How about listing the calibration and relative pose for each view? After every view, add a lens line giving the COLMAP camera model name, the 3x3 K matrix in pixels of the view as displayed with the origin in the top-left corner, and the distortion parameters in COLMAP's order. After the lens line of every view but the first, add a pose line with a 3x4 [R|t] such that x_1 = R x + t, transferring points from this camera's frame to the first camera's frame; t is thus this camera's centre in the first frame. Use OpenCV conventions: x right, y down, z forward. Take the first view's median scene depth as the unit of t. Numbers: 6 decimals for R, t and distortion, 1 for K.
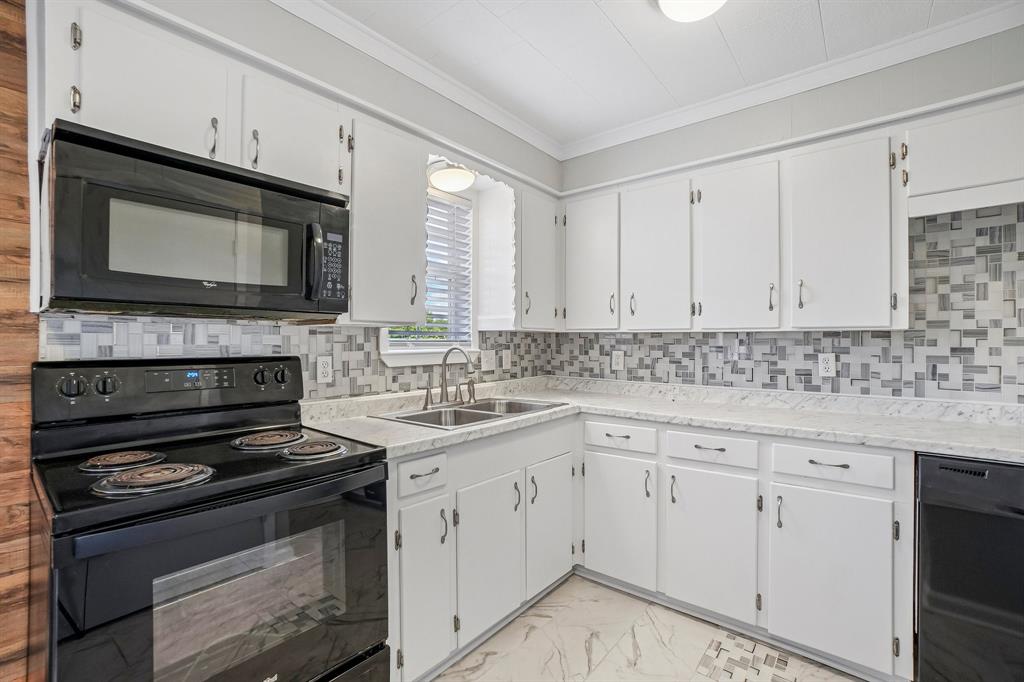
lens RADIAL K [[450.7, 0, 504.3], [0, 450.7, 340.9], [0, 0, 1]] dist [-0.064817, 0.022876]
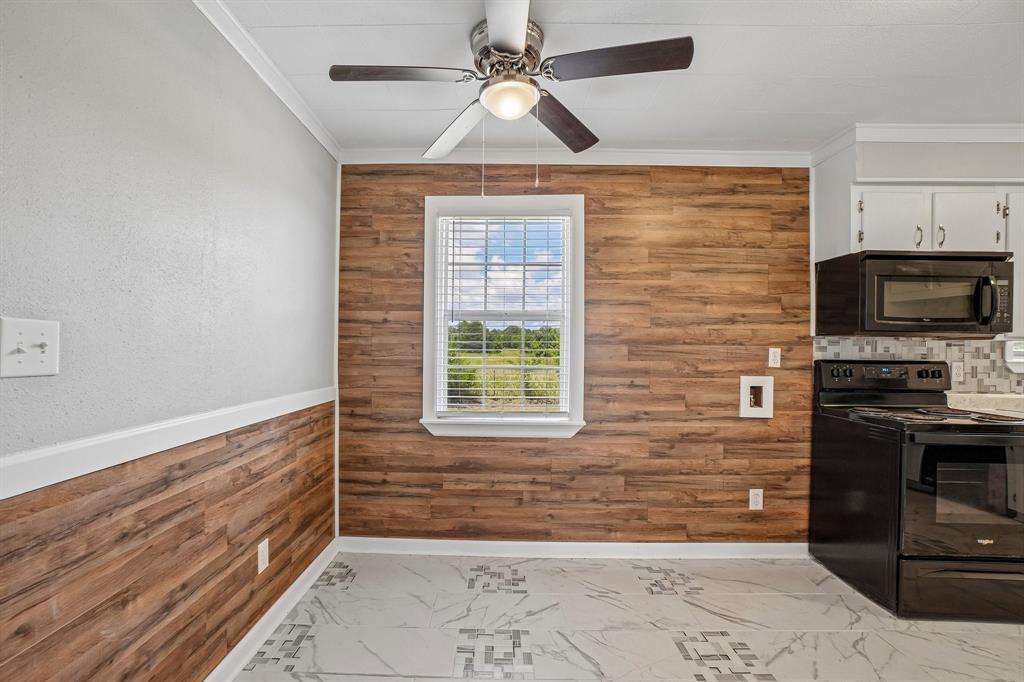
lens RADIAL K [[460.6, 0, 492.9], [0, 460.6, 345.5], [0, 0, 1]] dist [-0.066422, 0.024443]
pose [[0.622214, 0.005067, -0.782830, -0.209873], [-0.009921, 0.999950, -0.001413, -0.001275], [0.782784, 0.008645, 0.622234, -0.917744]]
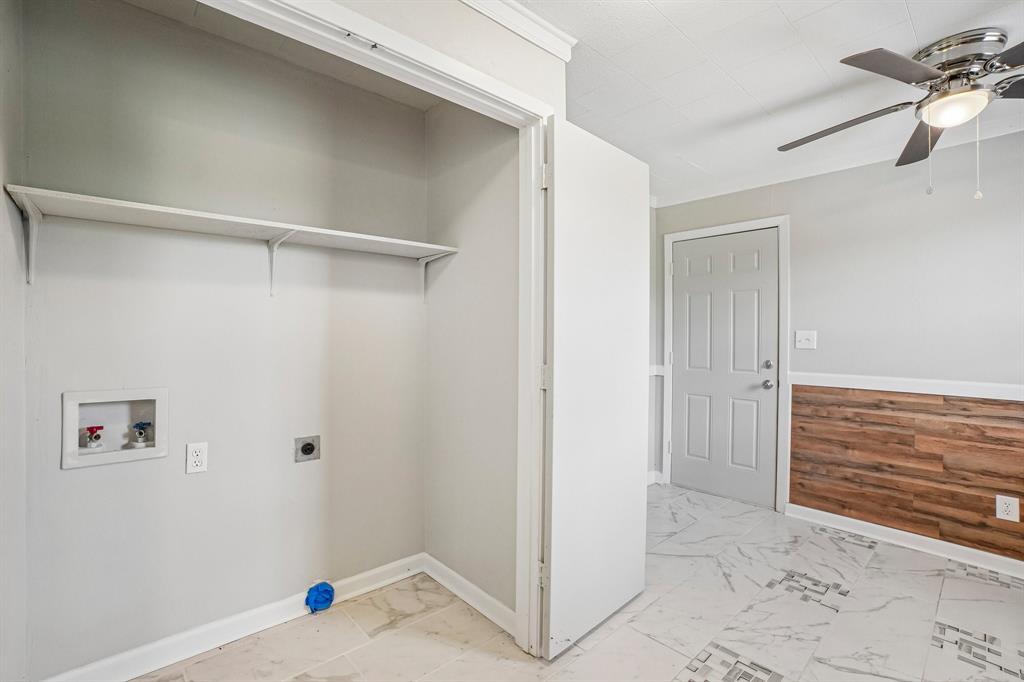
lens RADIAL K [[462.7, 0, 493.0], [0, 462.7, 335.7], [0, 0, 1]] dist [-0.052322, 0.017433]
pose [[-0.987332, -0.008393, 0.158446, -0.092939], [-0.008662, 0.999962, -0.001003, 0.002527], [-0.158432, -0.002362, -0.987367, 0.602686]]
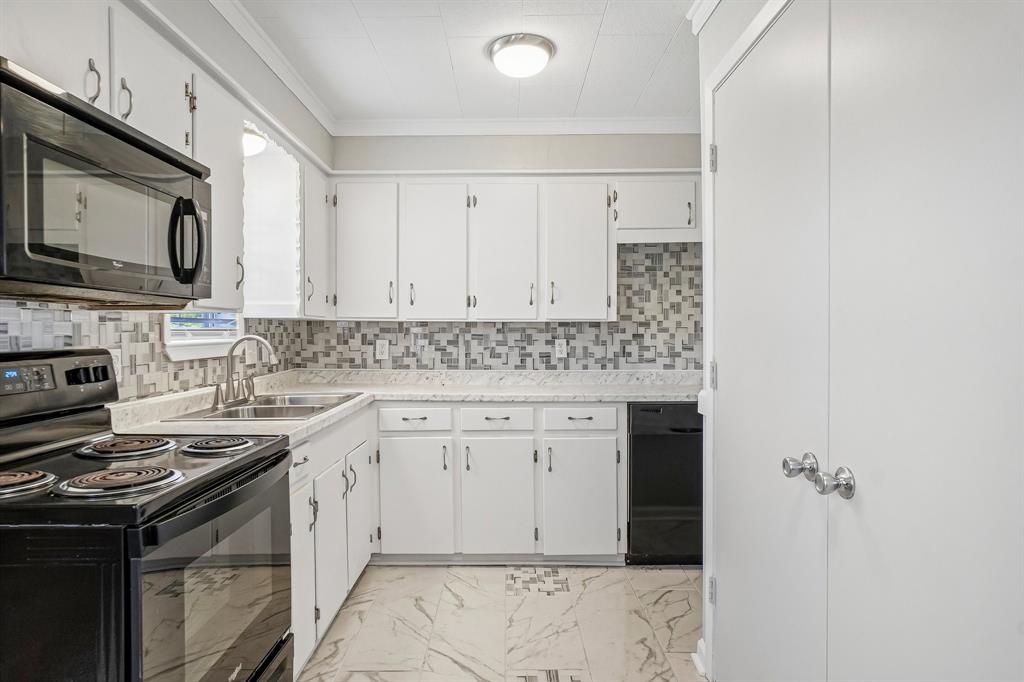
lens RADIAL K [[587.0, 0, 506.0], [0, 587.0, 339.0], [0, 0, 1]] dist [-0.029719, 0.026270]
pose [[0.773542, -0.010726, 0.633654, -0.477481], [0.001105, 0.999878, 0.015576, 0.001007], [-0.633743, -0.011349, 0.773460, -0.223036]]
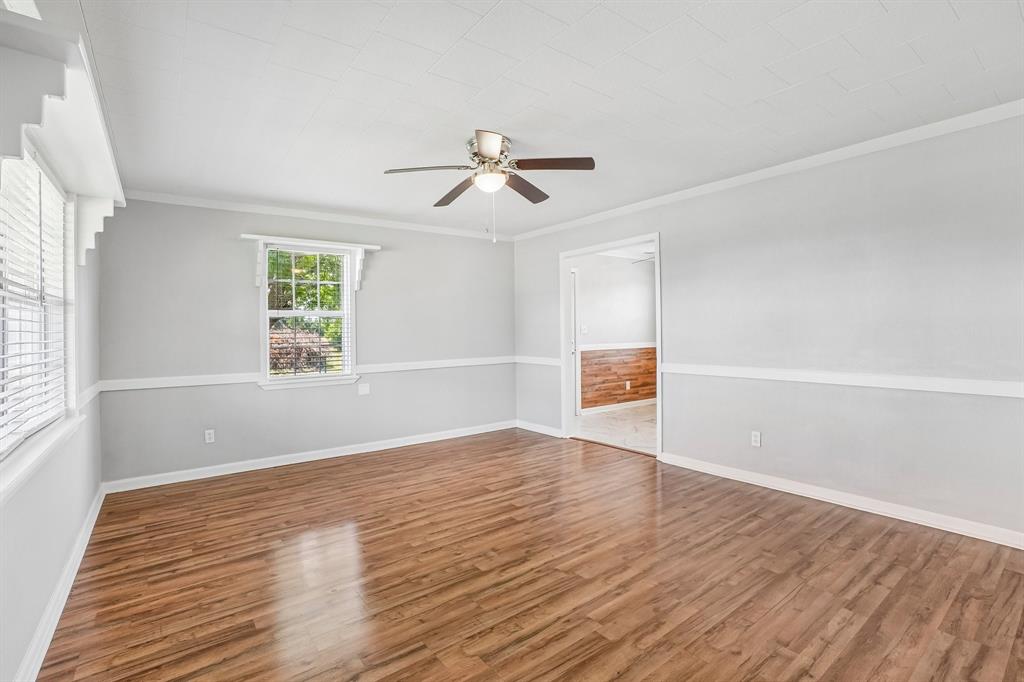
lens RADIAL K [[481.5, 0, 501.4], [0, 481.5, 328.2], [0, 0, 1]] dist [-0.050267, -0.000238]
pose [[-0.230931, -0.000950, -0.972970, 2.459883], [0.018675, 0.999811, -0.005408, 0.005591], [0.972791, -0.019419, -0.230870, -0.798446]]
